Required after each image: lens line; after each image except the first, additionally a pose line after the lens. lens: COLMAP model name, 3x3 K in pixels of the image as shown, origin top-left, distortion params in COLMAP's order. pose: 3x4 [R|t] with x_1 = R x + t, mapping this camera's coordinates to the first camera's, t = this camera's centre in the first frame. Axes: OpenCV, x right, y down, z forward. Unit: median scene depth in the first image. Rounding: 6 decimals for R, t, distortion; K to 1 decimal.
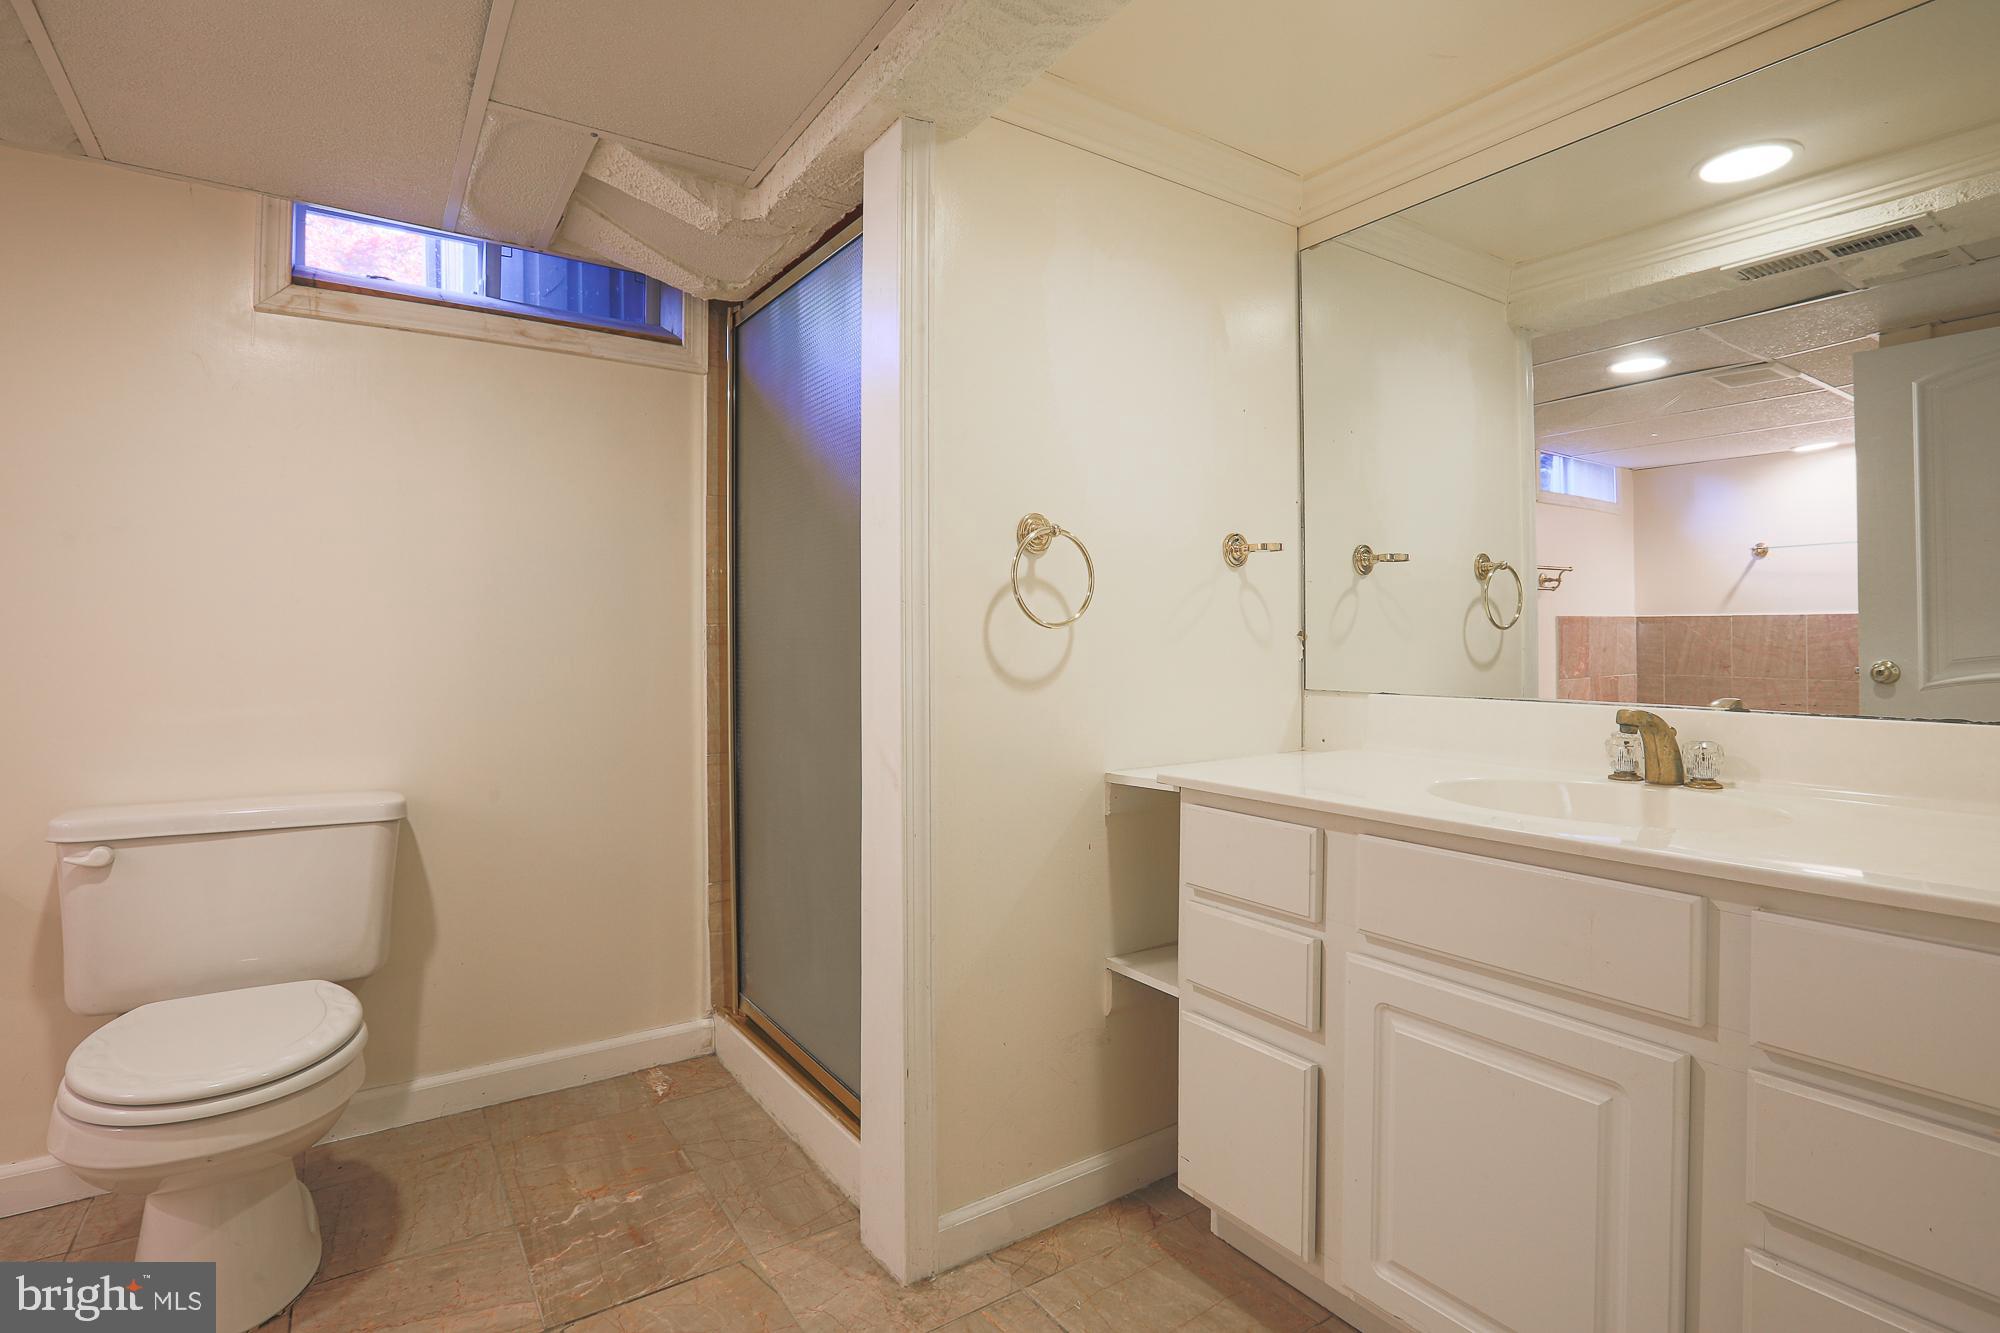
lens RADIAL K [[978.9, 0, 993.5], [0, 978.9, 654.2], [0, 0, 1]] dist [-0.068830, 0.033654]
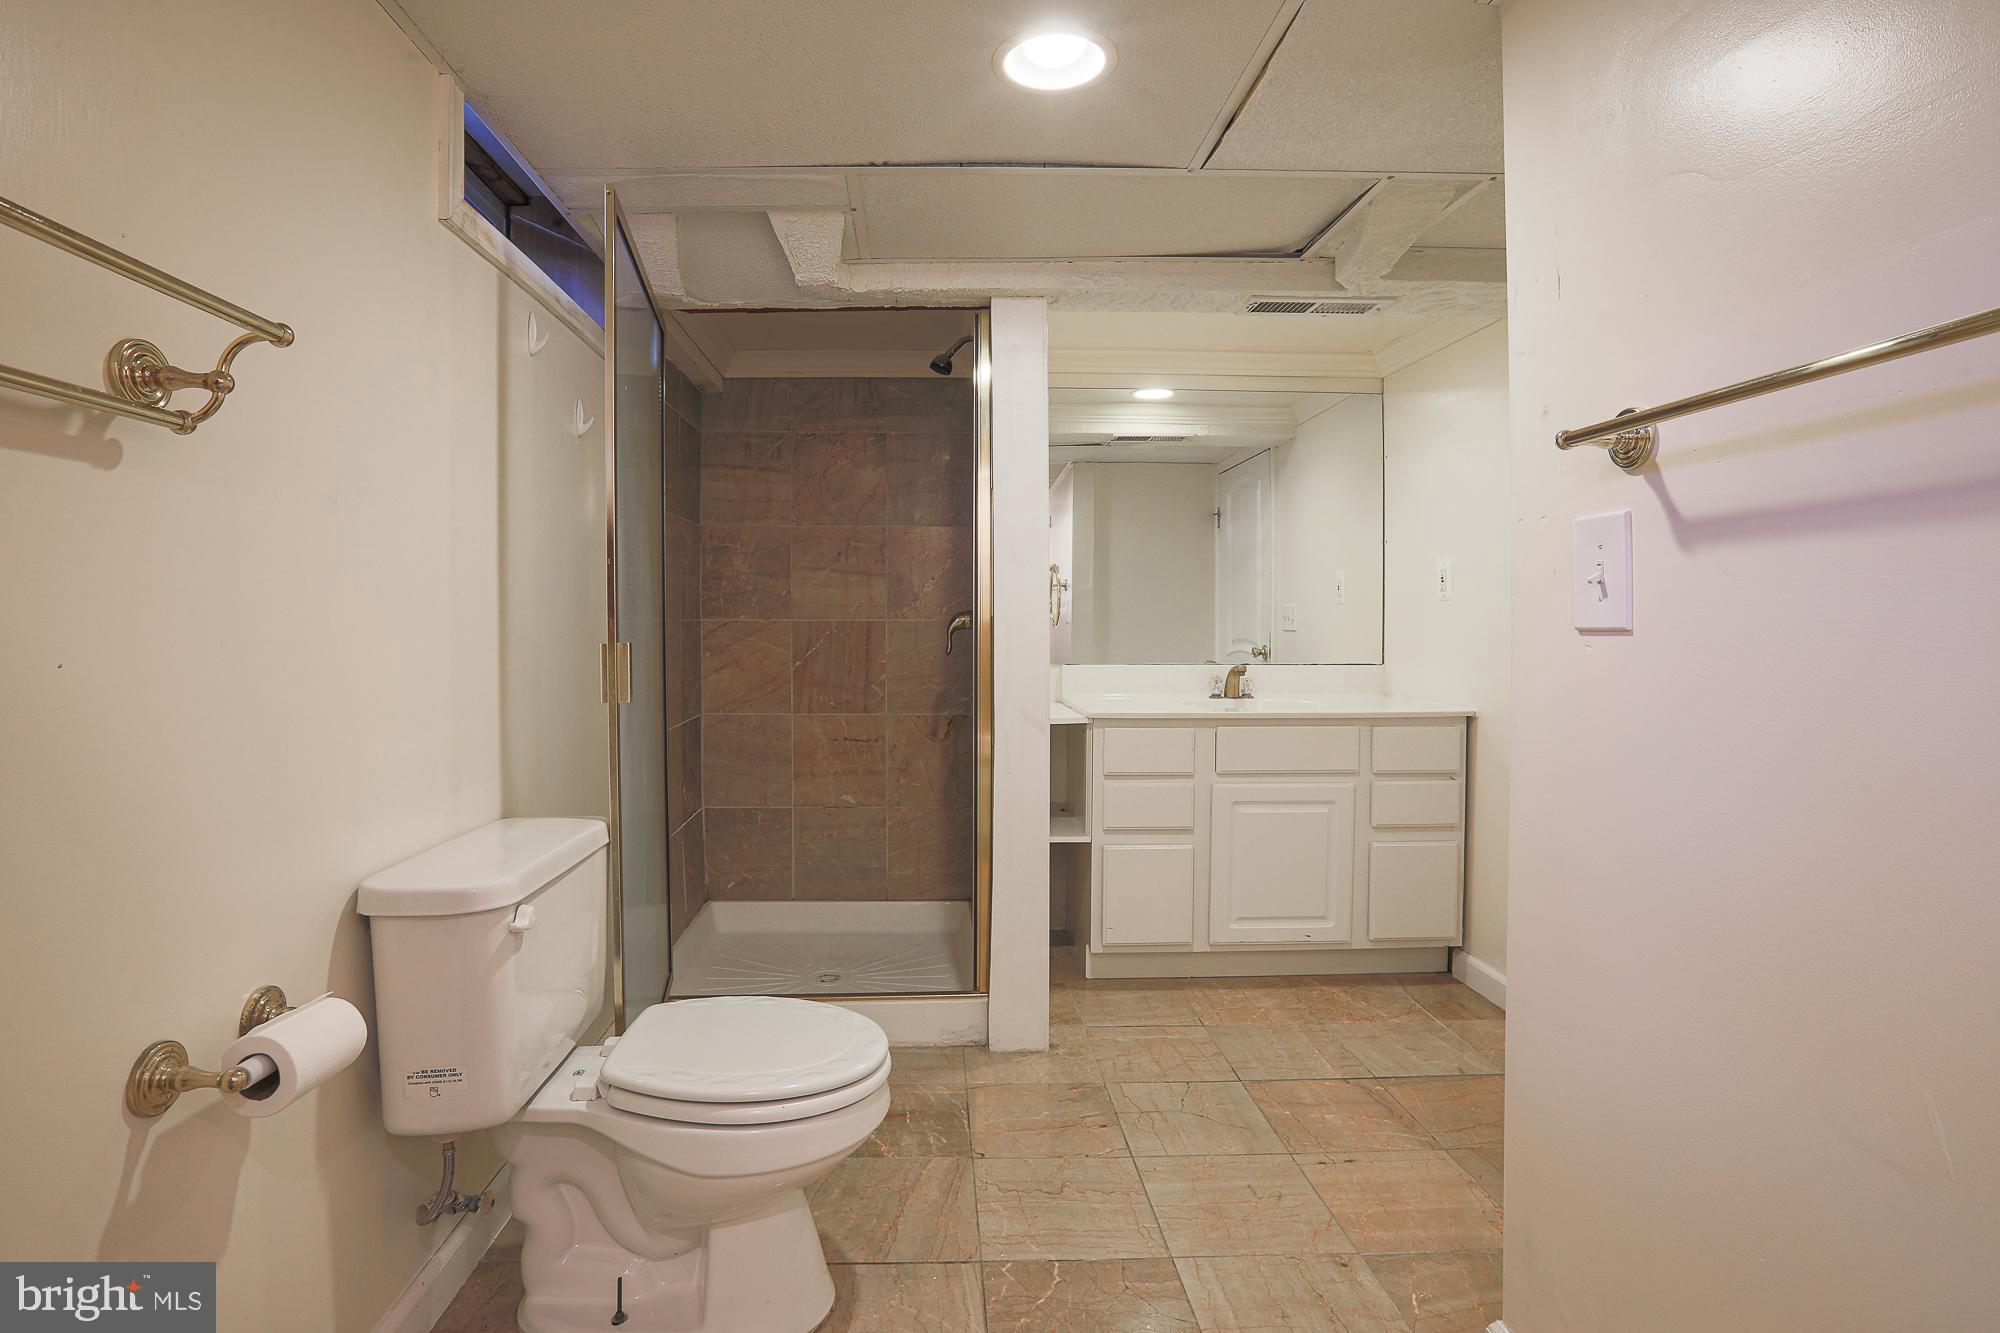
lens RADIAL K [[978.9, 0, 993.5], [0, 978.9, 654.2], [0, 0, 1]] dist [-0.068830, 0.033654]
pose [[0.527421, -0.017736, 0.849419, -1.489415], [0.001514, 0.999800, 0.019936, -0.014135], [-0.849603, -0.009228, 0.527342, 0.255548]]
